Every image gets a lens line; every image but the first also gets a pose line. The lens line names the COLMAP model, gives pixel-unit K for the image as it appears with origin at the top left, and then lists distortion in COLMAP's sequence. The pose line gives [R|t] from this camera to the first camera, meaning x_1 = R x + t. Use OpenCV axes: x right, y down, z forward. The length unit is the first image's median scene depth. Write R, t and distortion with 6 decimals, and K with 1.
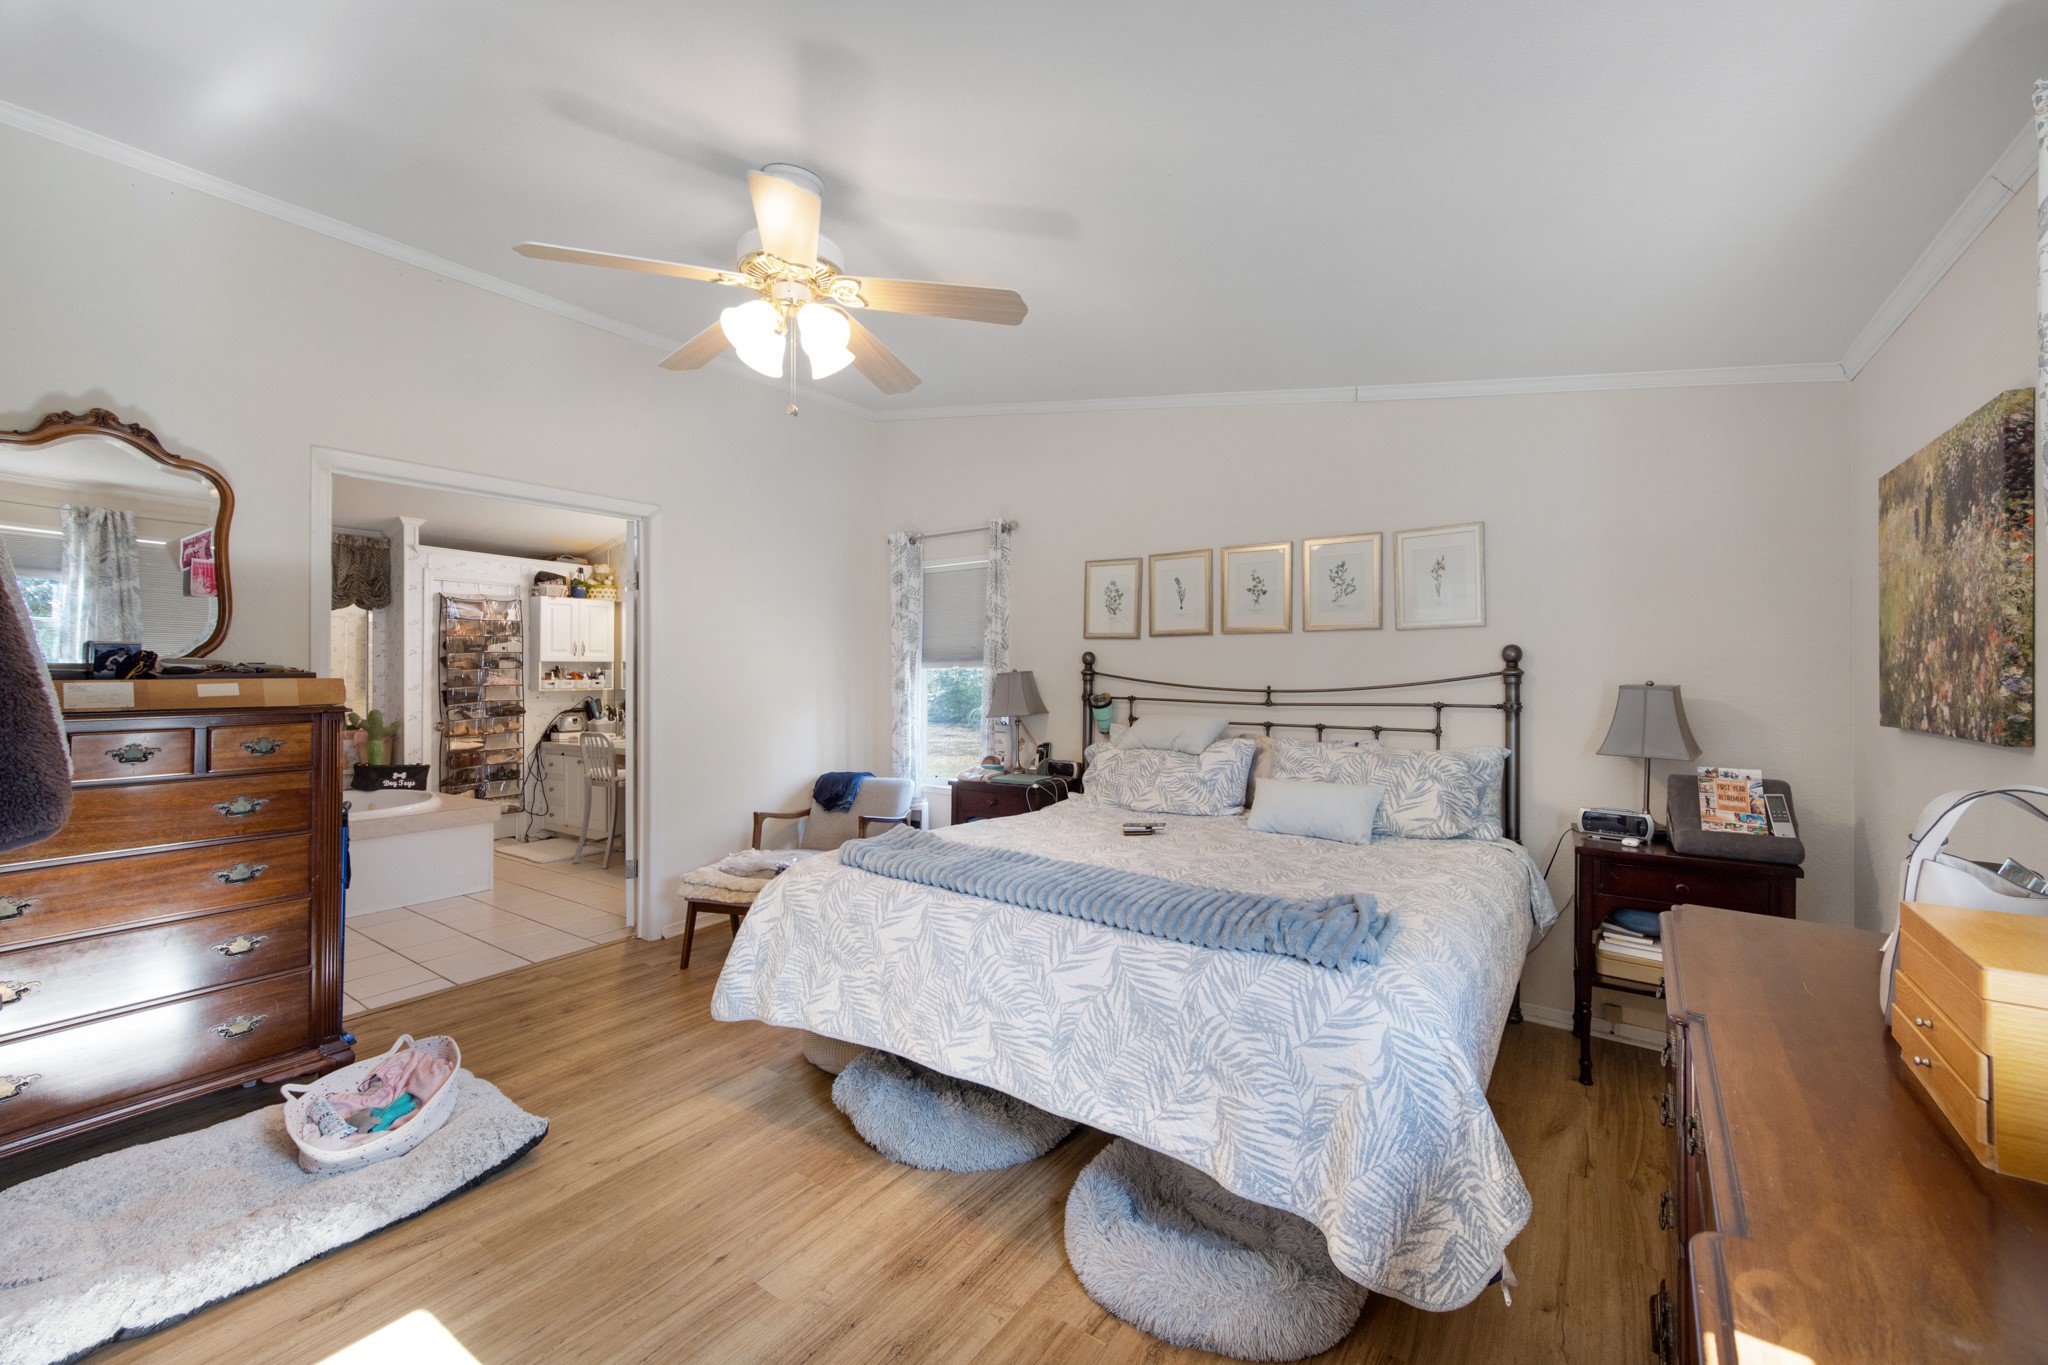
lens RADIAL K [[817.0, 0, 1021.5], [0, 817.0, 674.6], [0, 0, 1]] dist [-0.000196, -0.000289]
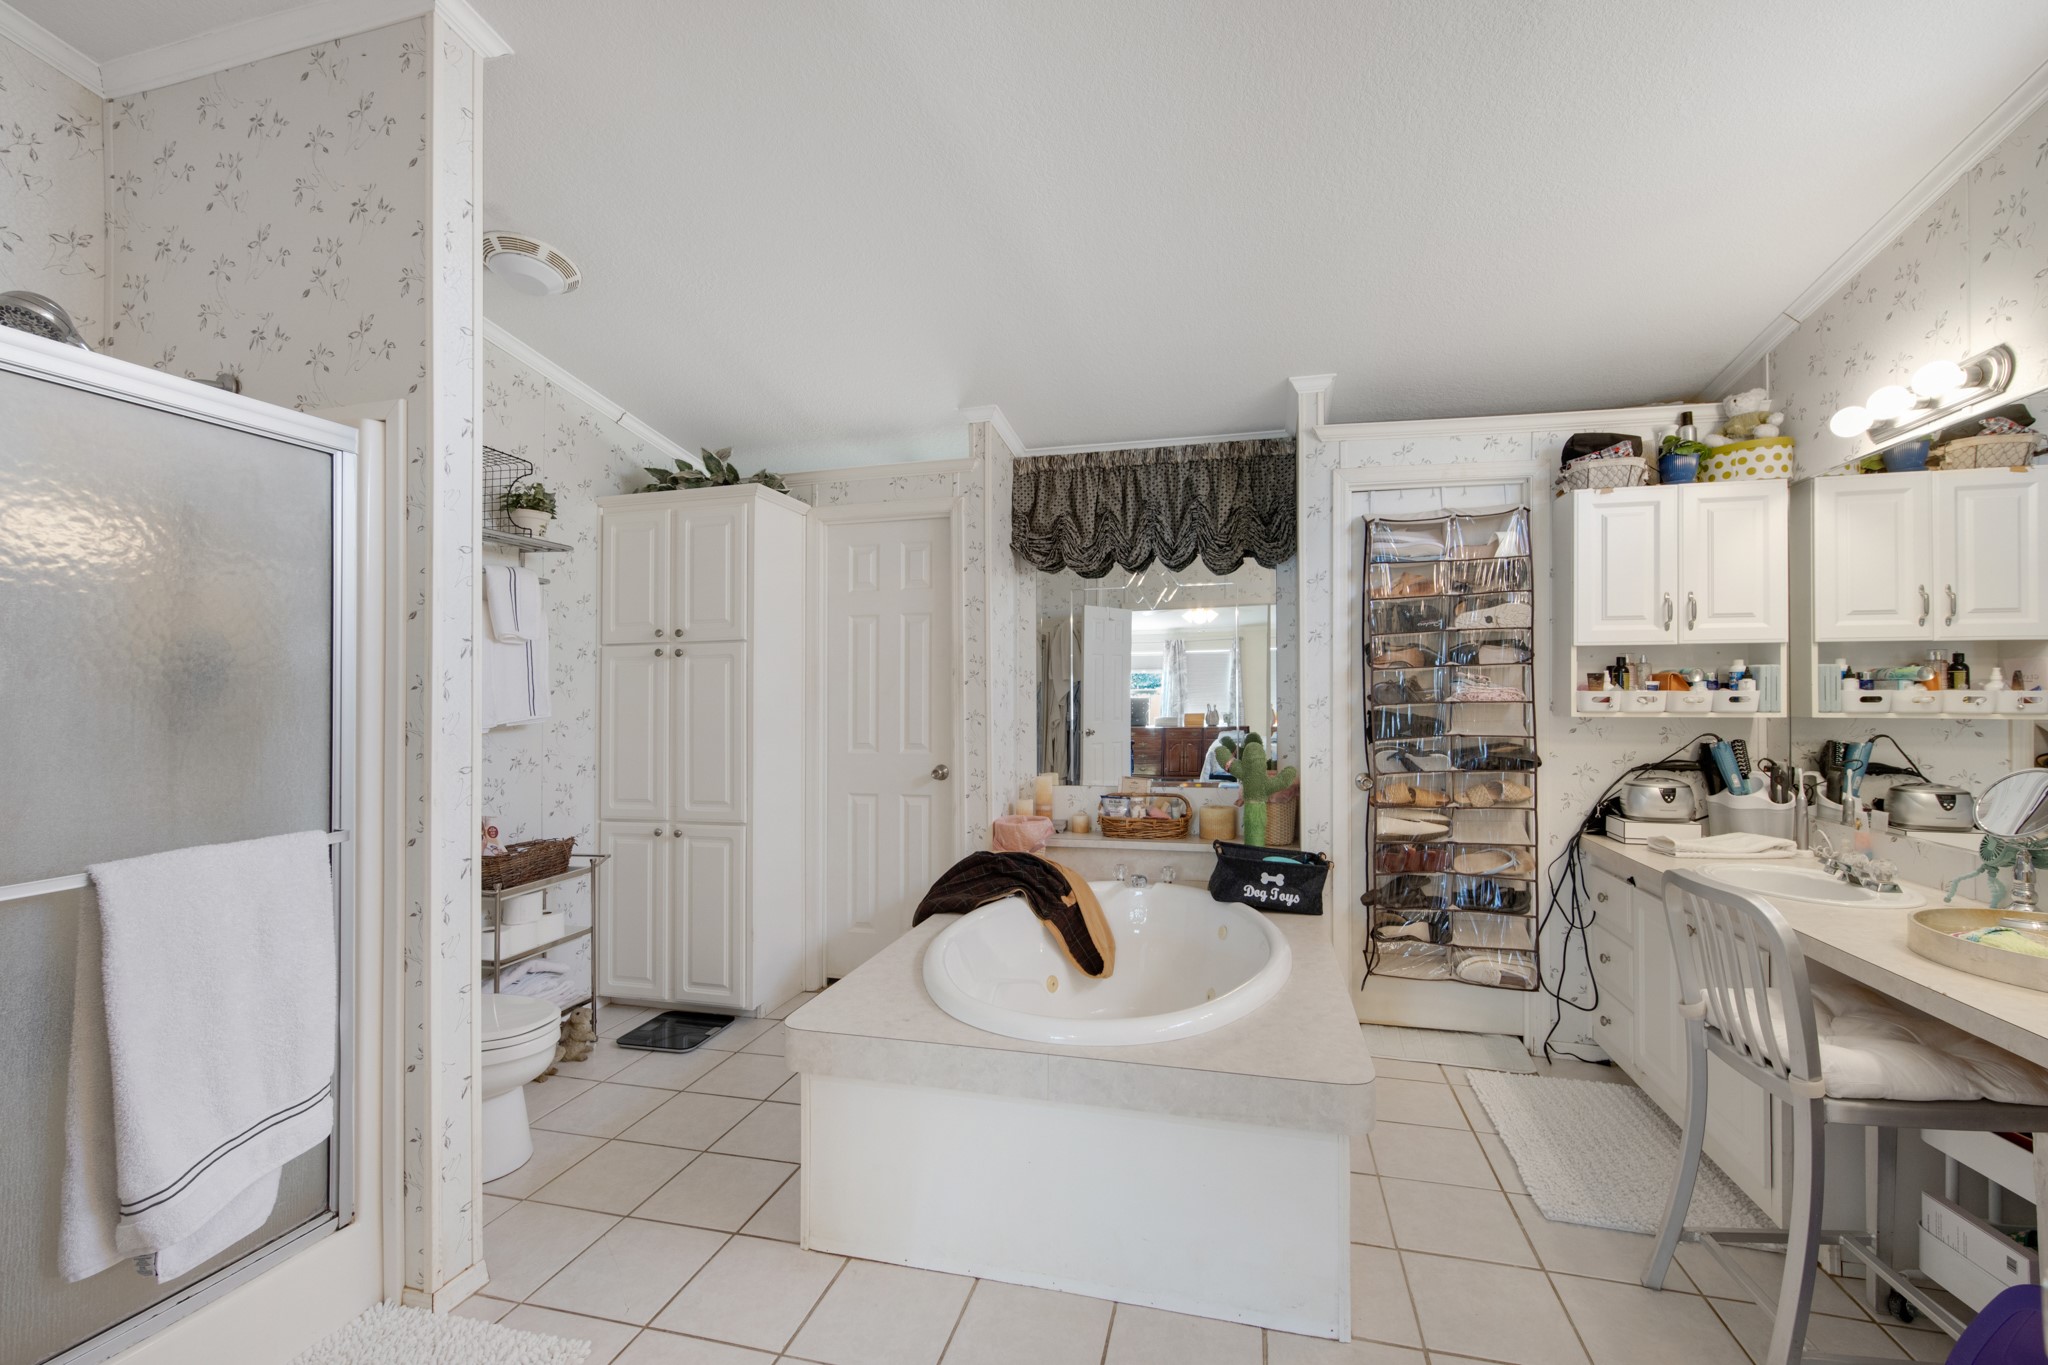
lens RADIAL K [[817.0, 0, 1027.8], [0, 817.0, 681.4], [0, 0, 1]] dist [-0.000196, -0.000289]
pose [[0.359800, -0.003860, -0.933022, -0.300939], [0.002739, 0.999992, -0.003080, 0.002312], [0.933026, -0.001448, 0.359807, 0.591211]]
